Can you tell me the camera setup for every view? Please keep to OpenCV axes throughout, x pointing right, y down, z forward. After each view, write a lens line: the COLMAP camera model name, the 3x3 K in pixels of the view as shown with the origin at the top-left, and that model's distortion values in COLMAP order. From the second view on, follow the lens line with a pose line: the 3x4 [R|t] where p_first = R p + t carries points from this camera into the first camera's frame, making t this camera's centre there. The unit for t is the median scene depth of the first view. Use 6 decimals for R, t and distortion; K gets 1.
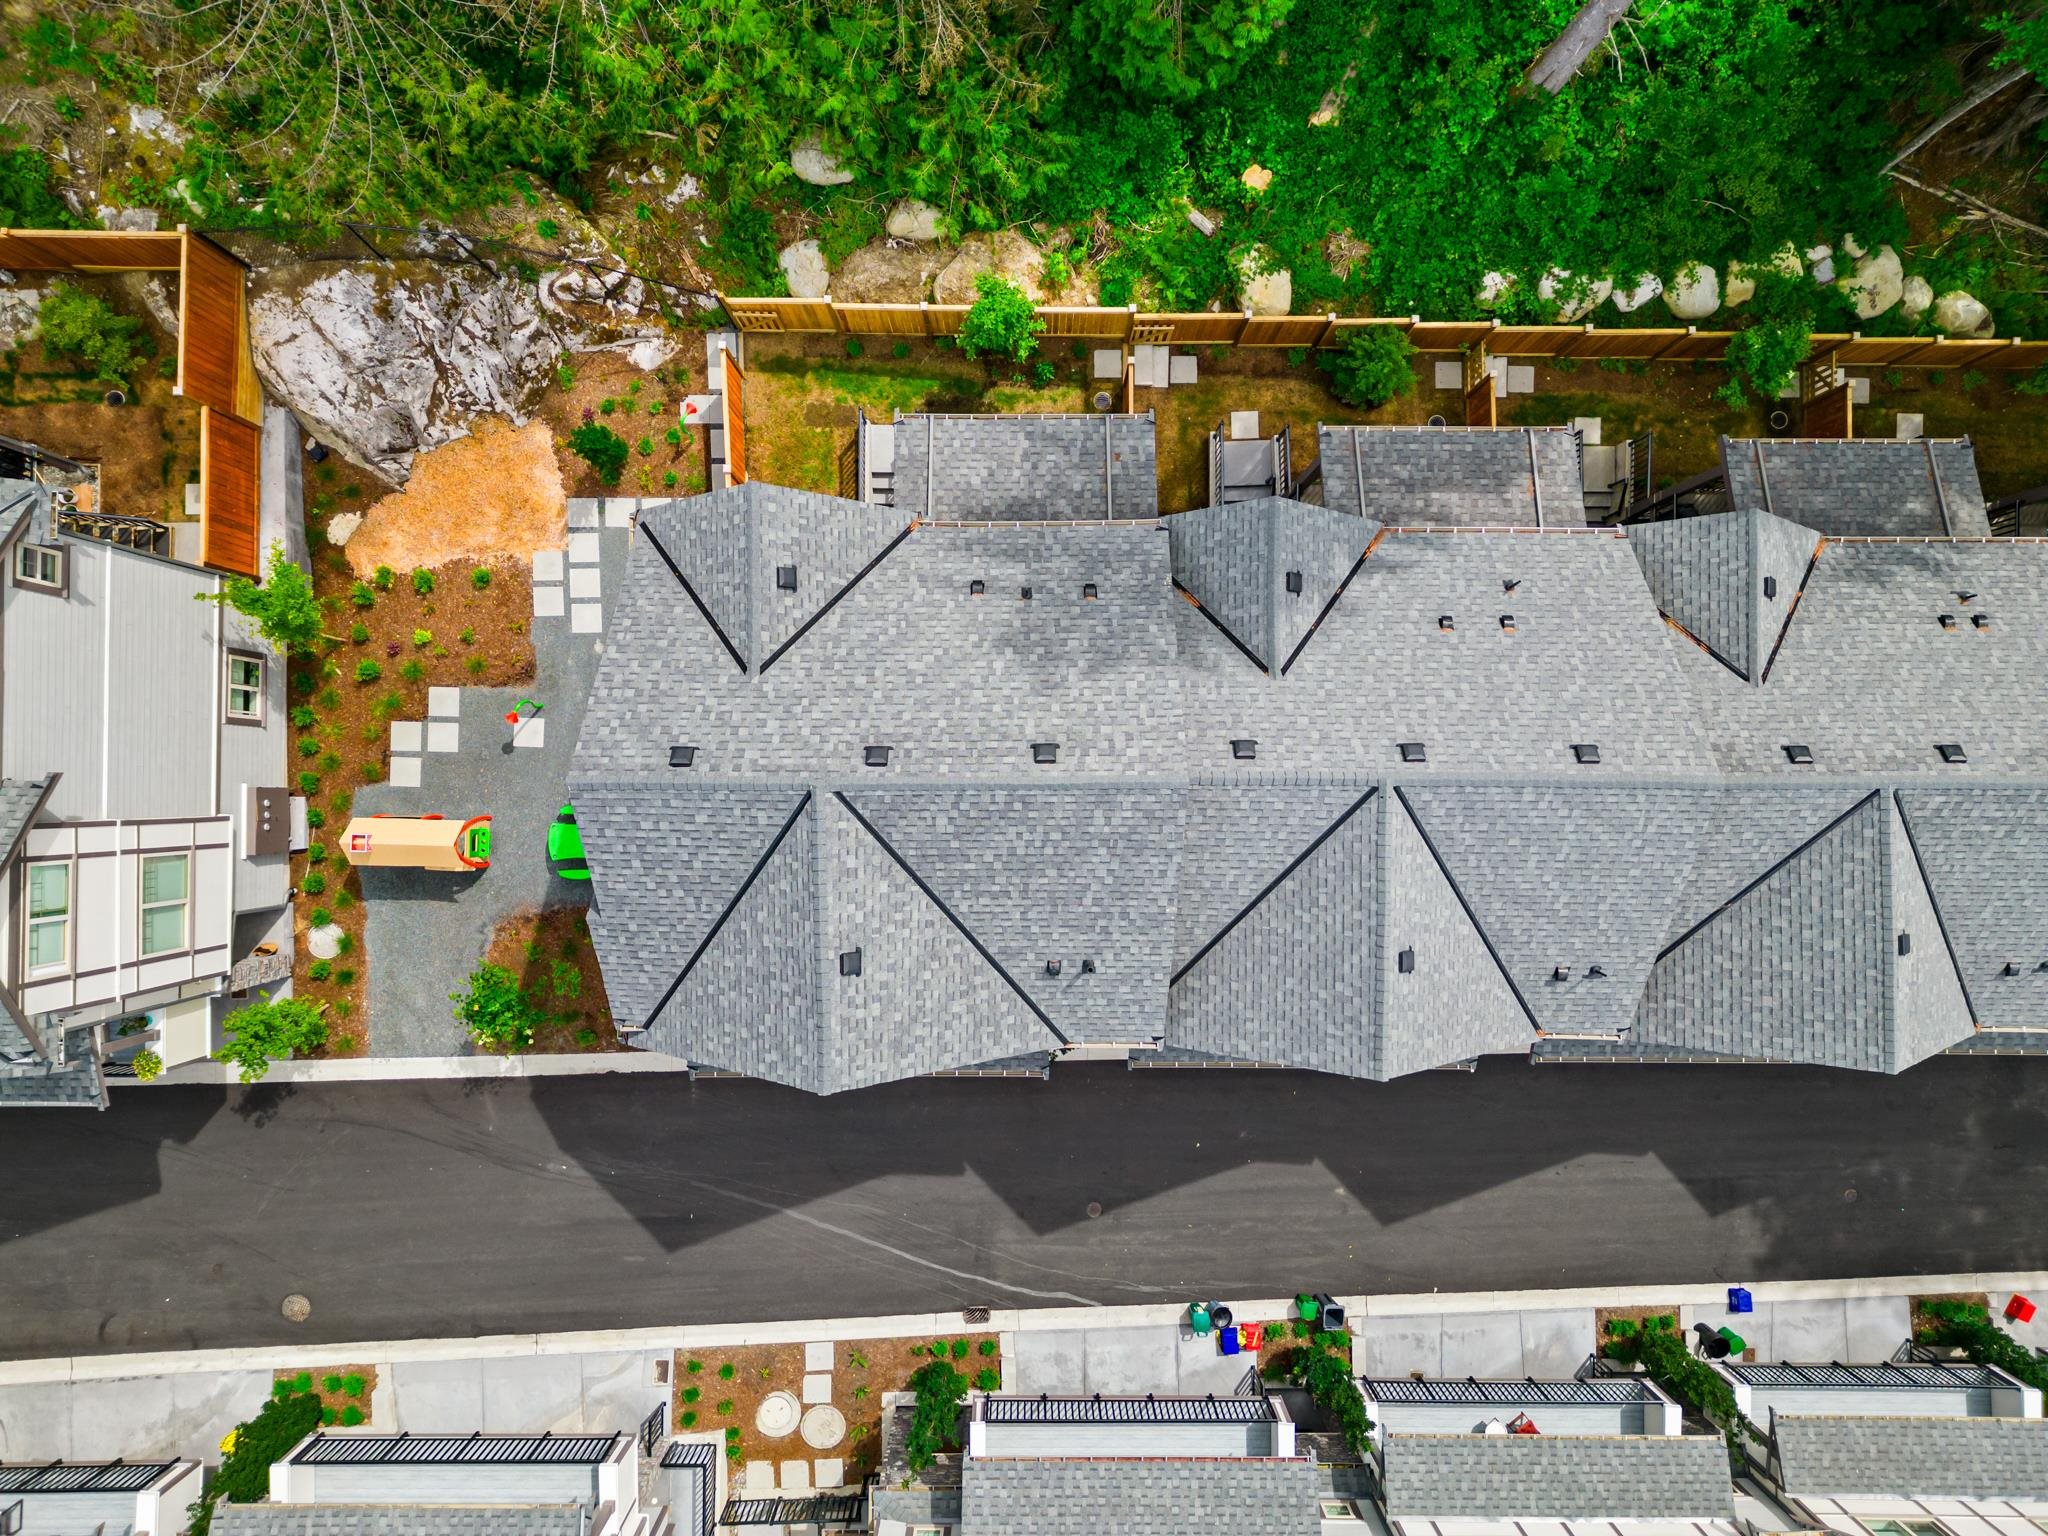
lens RADIAL K [[1422.5, 0, 1026.7], [0, 1422.5, 770.3], [0, 0, 1]] dist [0.081575, -0.061900]
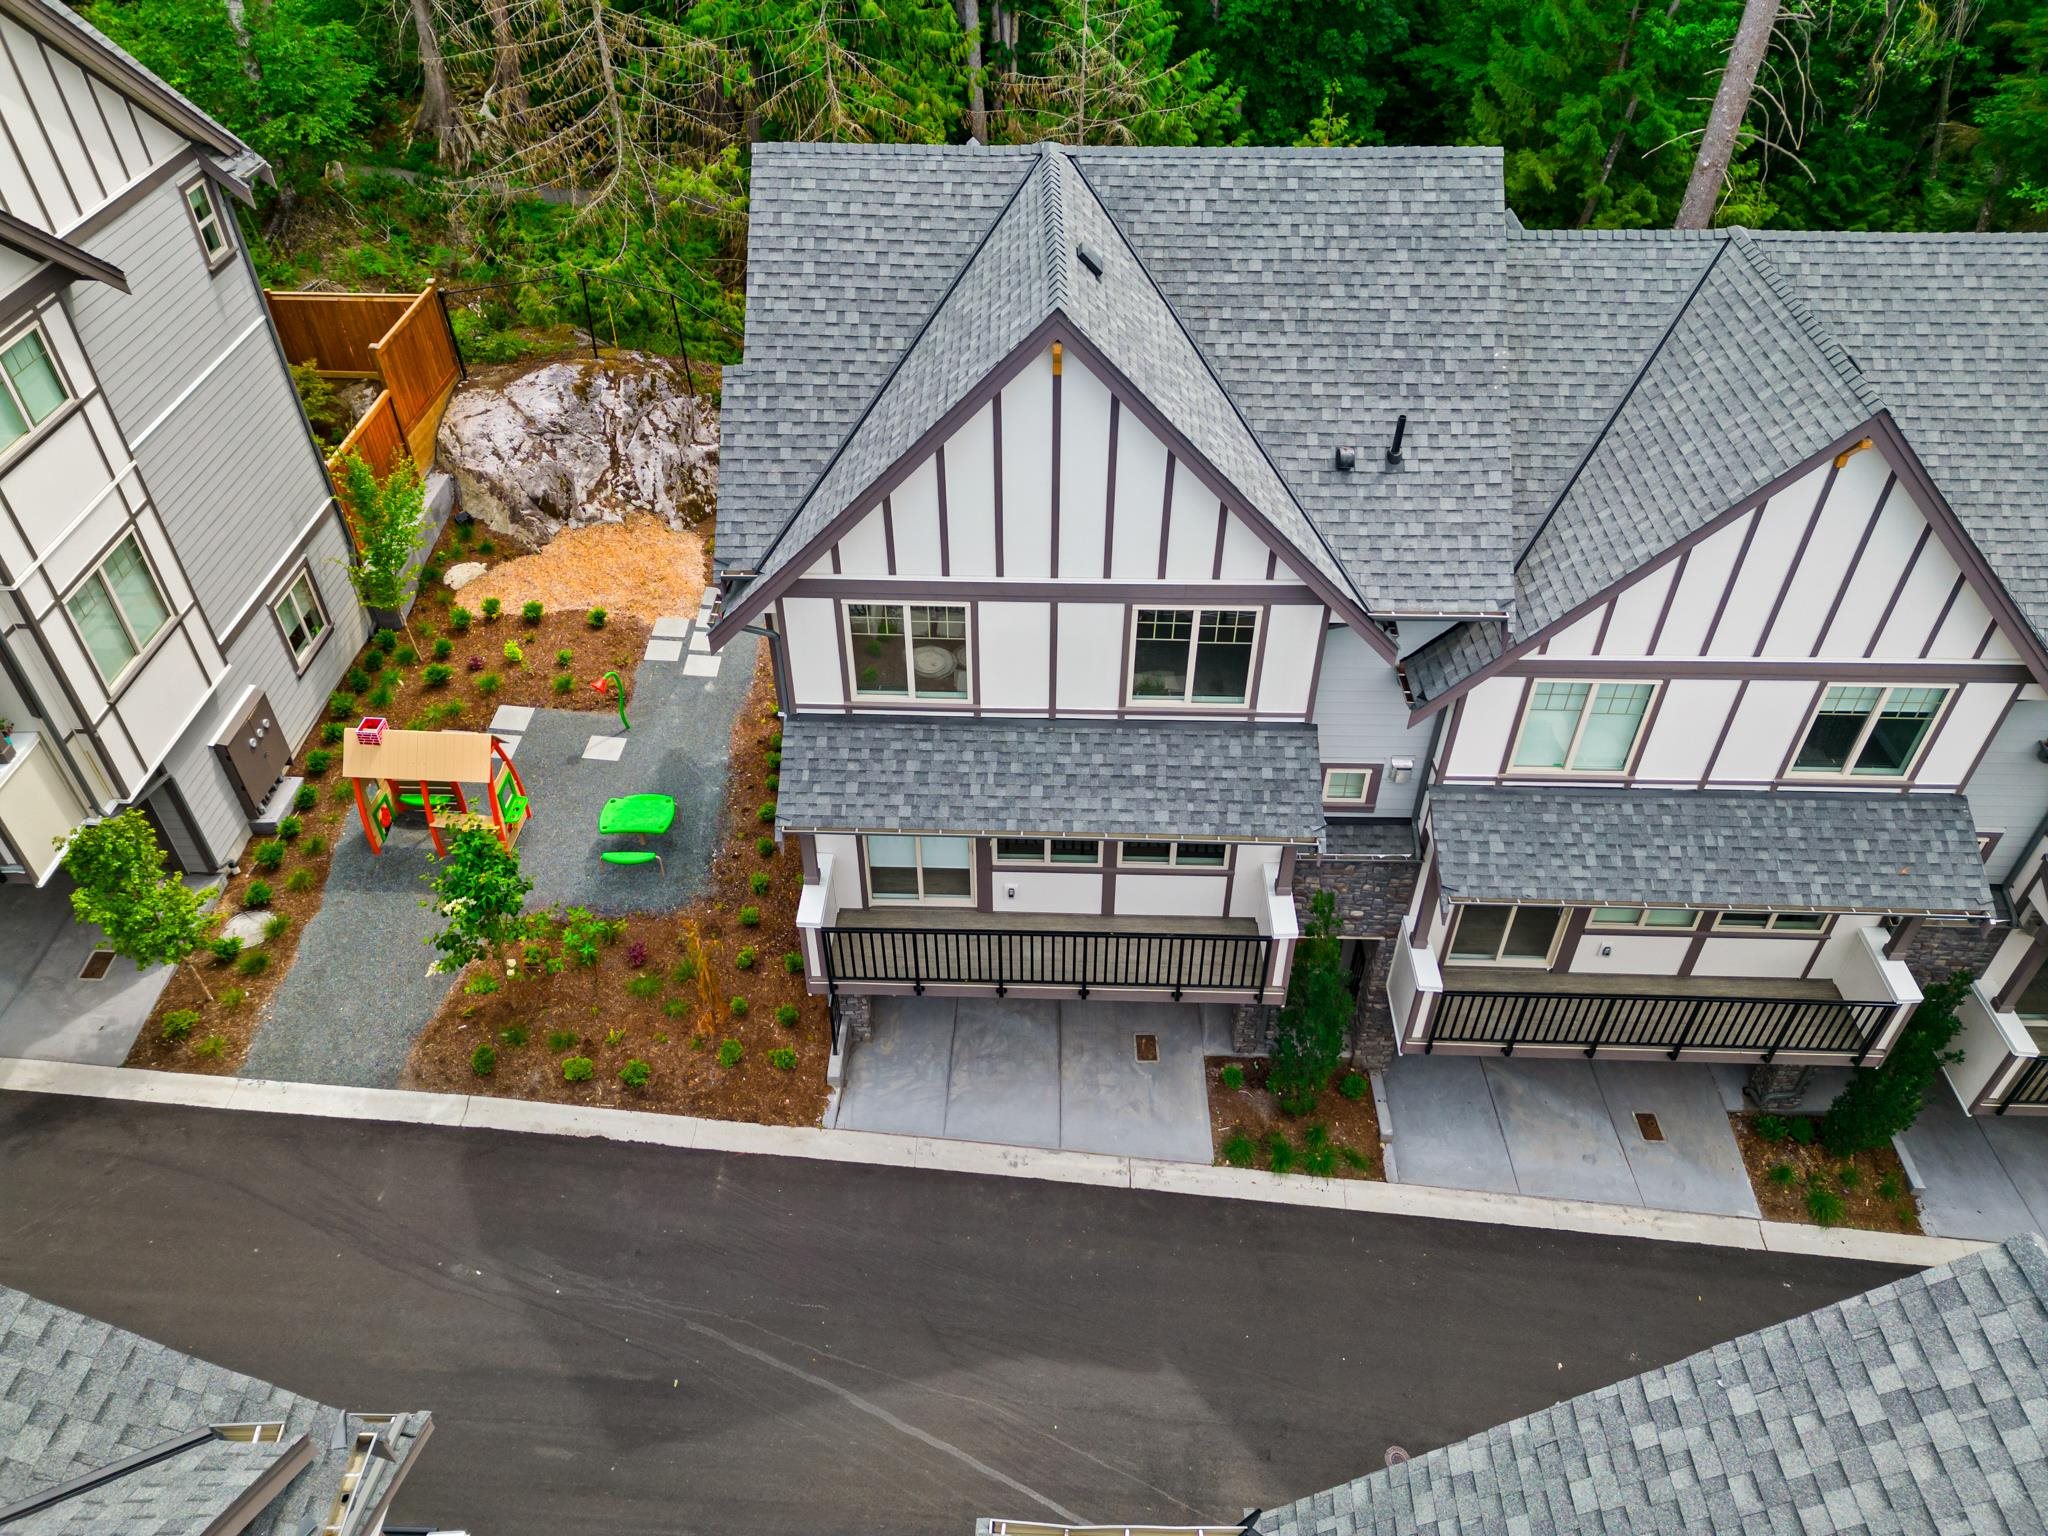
lens RADIAL K [[1422.5, 0, 1026.4], [0, 1422.5, 771.4], [0, 0, 1]] dist [0.081575, -0.061900]
pose [[0.999810, 0.010709, -0.016275, -0.100730], [-0.019256, 0.670110, -0.742012, 0.615342], [0.002960, 0.742184, 0.670189, 0.497259]]
